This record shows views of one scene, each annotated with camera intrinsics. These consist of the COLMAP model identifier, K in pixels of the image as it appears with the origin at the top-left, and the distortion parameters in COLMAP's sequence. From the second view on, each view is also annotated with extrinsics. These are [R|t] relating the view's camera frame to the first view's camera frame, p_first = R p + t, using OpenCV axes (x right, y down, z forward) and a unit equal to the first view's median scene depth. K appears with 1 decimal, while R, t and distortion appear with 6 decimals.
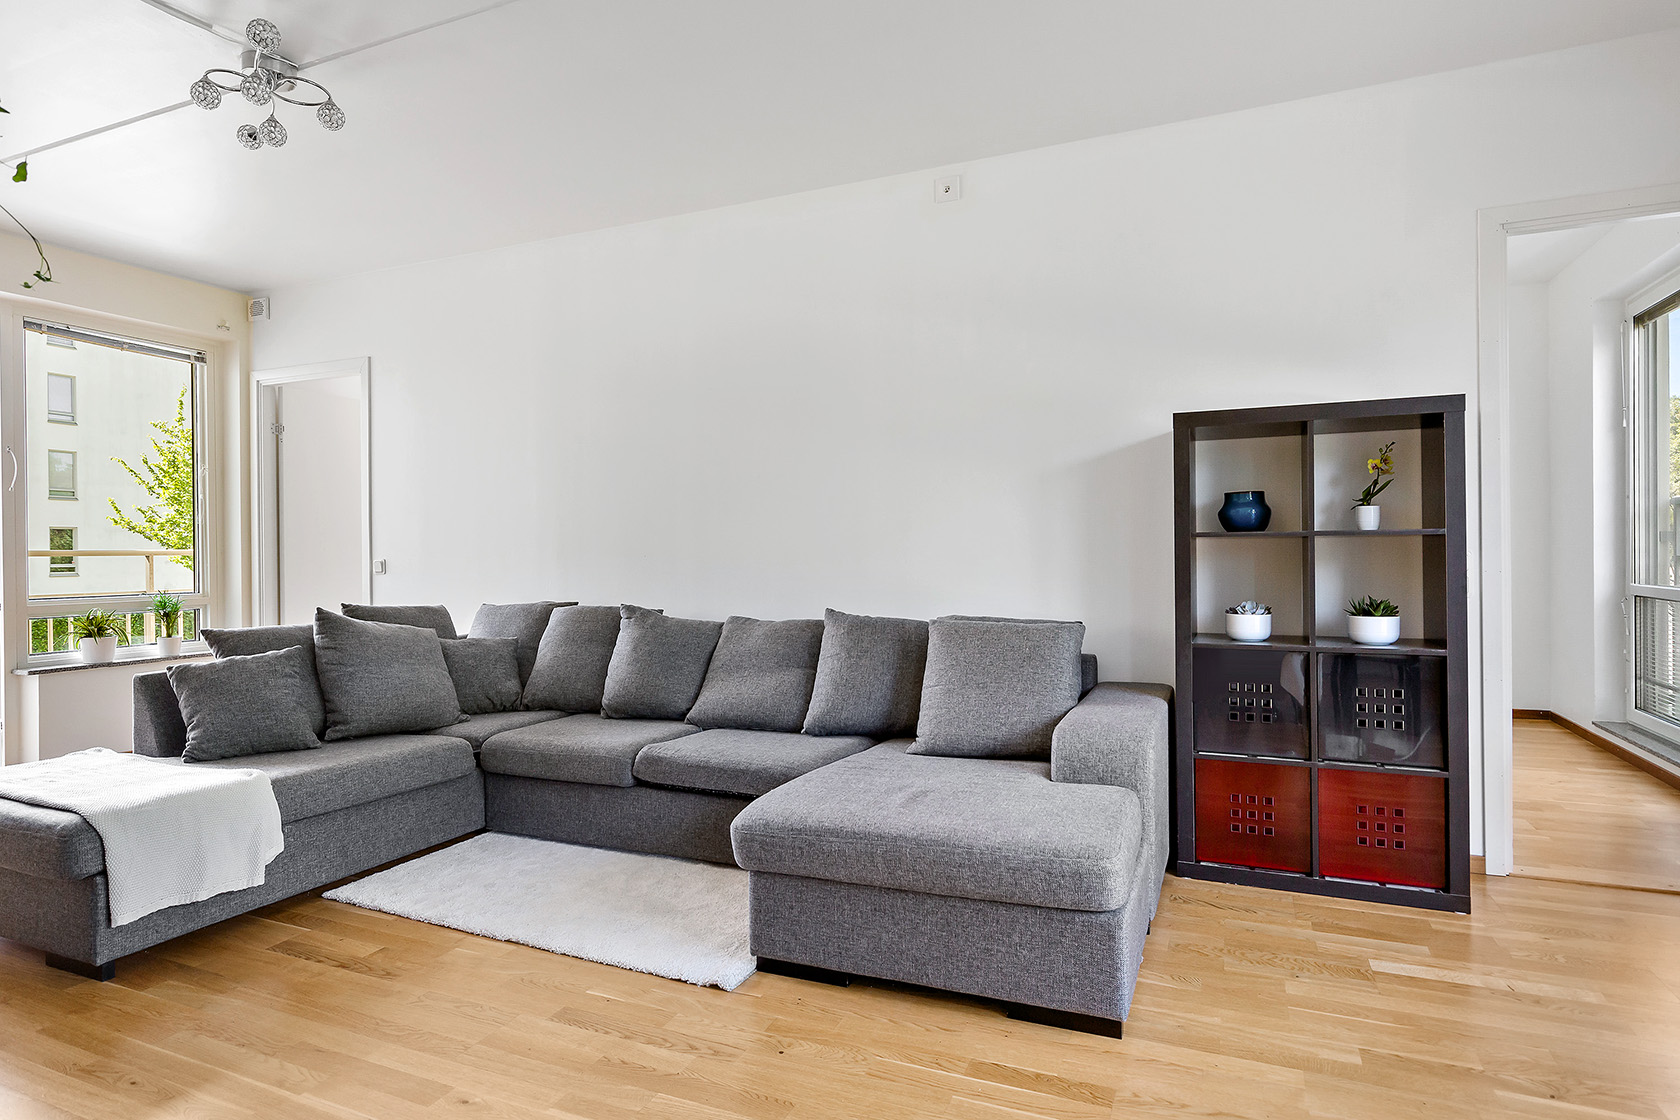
lens RADIAL K [[933.1, 0, 842.0], [0, 933.1, 550.8], [0, 0, 1]] dist [0.021211, 0.000857]
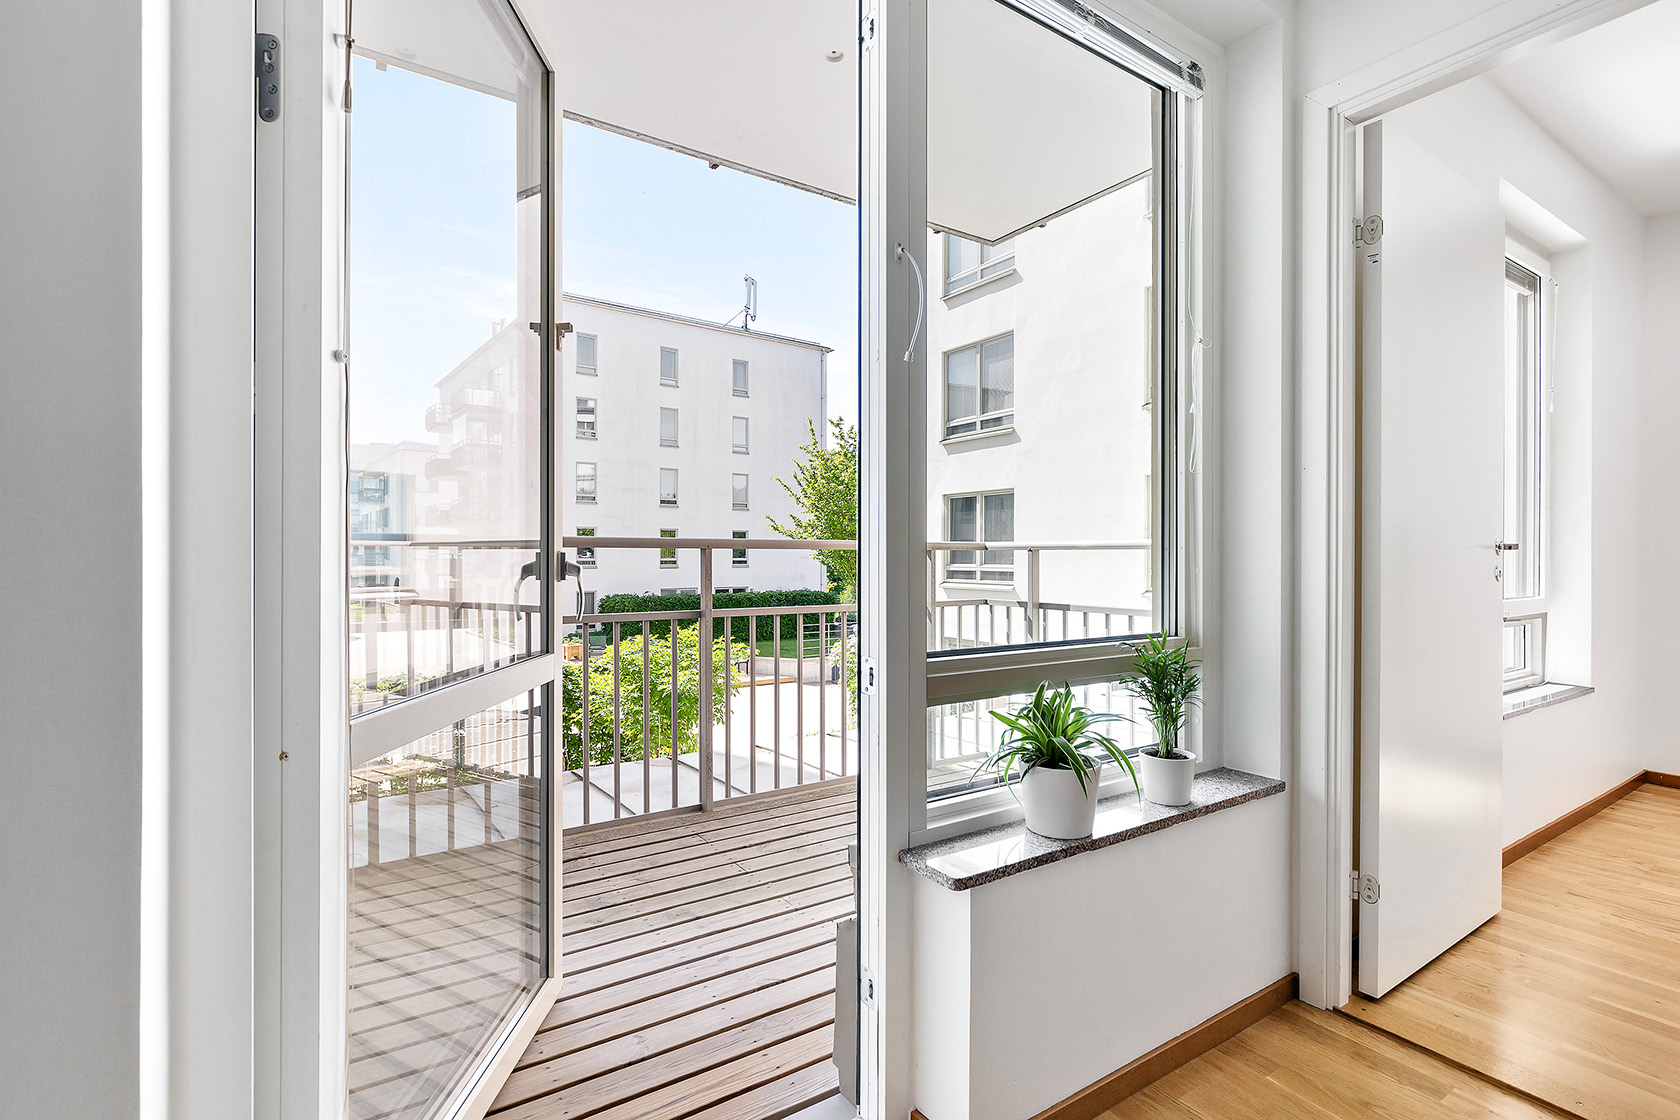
lens RADIAL K [[814.2, 0, 836.5], [0, 814.2, 559.0], [0, 0, 1]] dist [-0.017179, -0.000330]
pose [[0.848251, 0.016132, -0.529348, -0.123940], [-0.012504, 0.999867, 0.010435, 0.001474], [0.529446, -0.002233, 0.848340, 0.121937]]
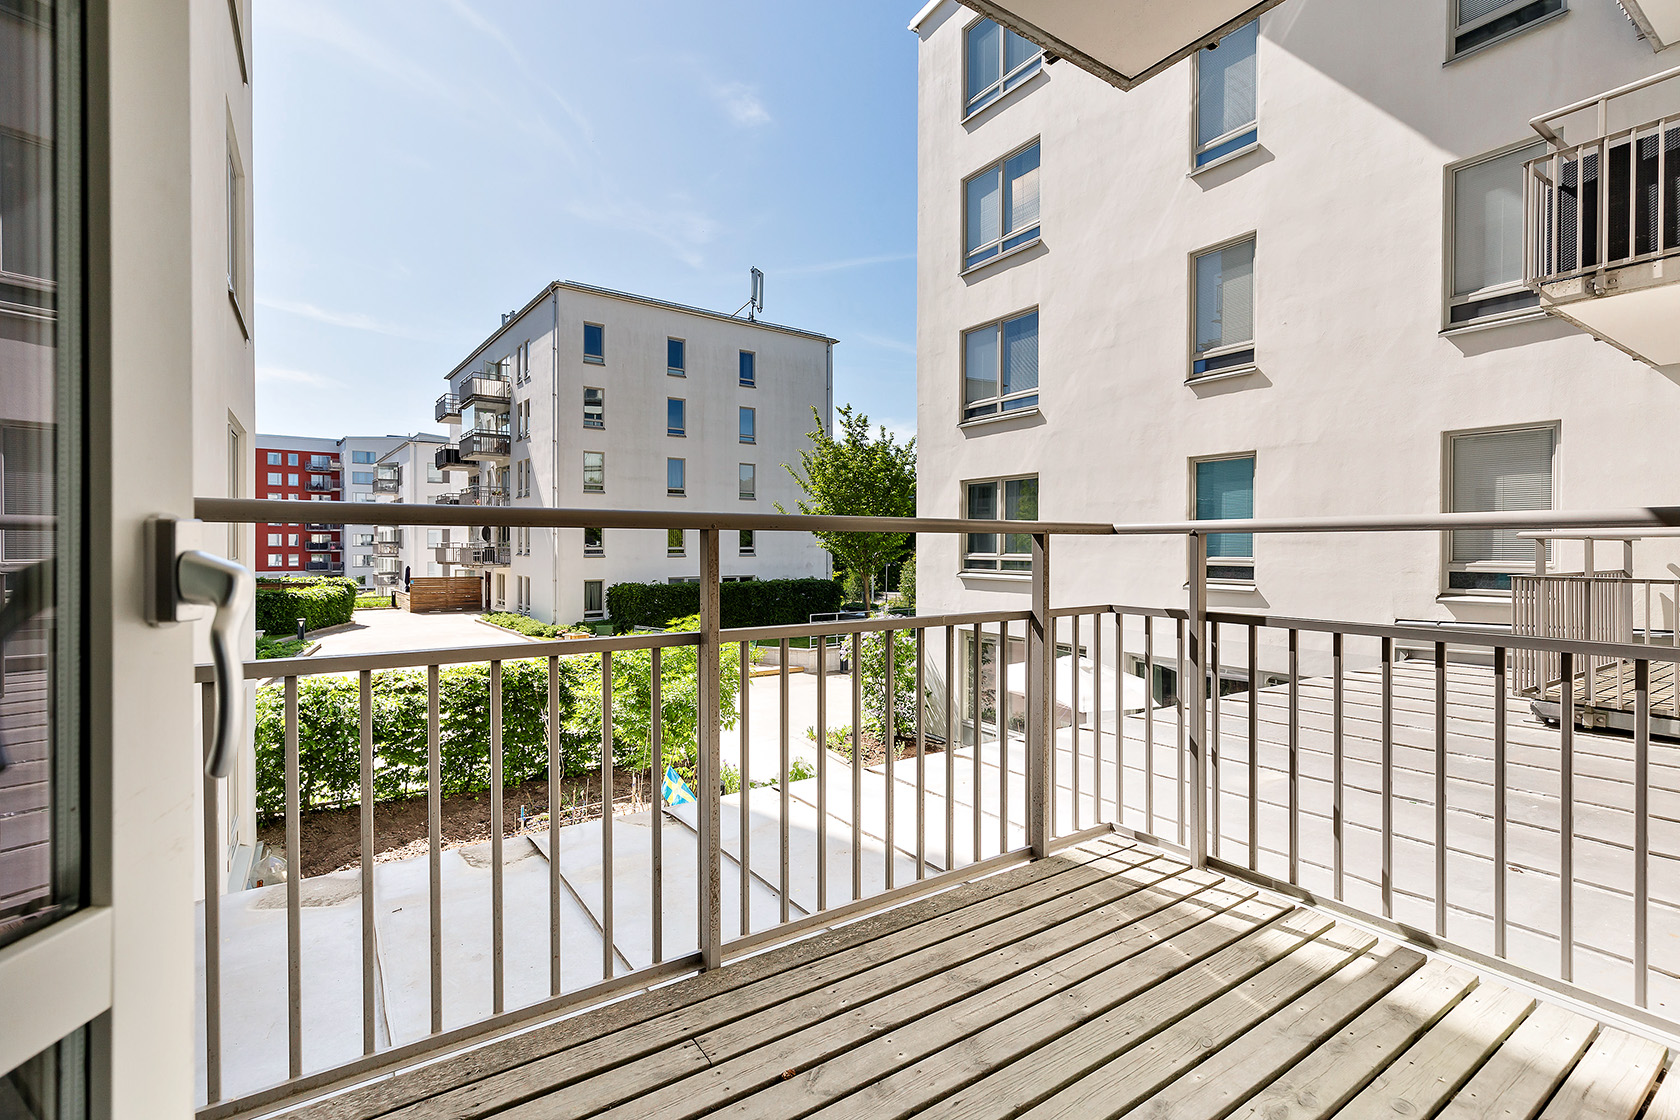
lens RADIAL K [[763.8, 0, 834.1], [0, 763.8, 550.1], [0, 0, 1]] dist [0.014876, 0.000098]
pose [[0.846902, 0.017669, -0.531456, -0.172347], [-0.012436, 0.999833, 0.013424, 0.002466], [0.531604, -0.004760, 0.846980, 0.178206]]
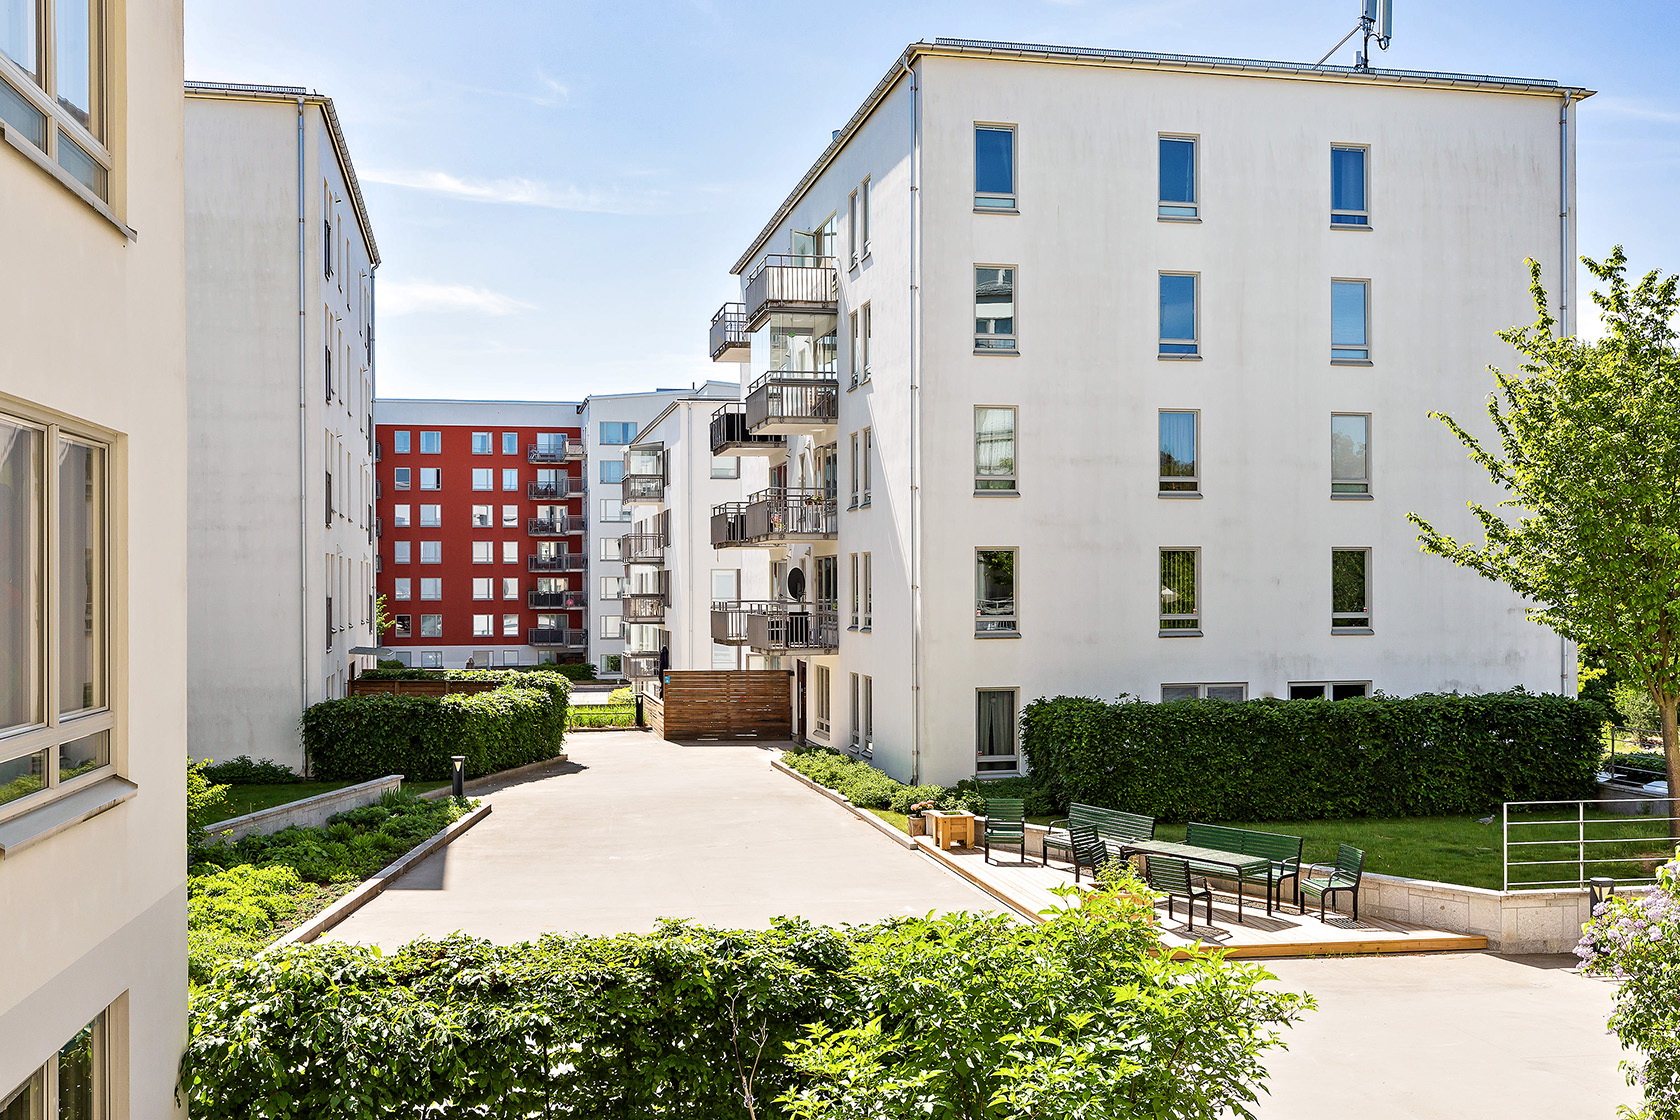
lens RADIAL K [[1654.4, 0, 820.4], [0, 1654.4, 594.9], [0, 0, 1]] dist [0.007133, 0.000000]
pose [[0.542026, 0.013137, -0.840259, -0.208060], [-0.003411, 0.999904, 0.013433, -0.011758], [0.840355, -0.004415, 0.542018, 0.251671]]
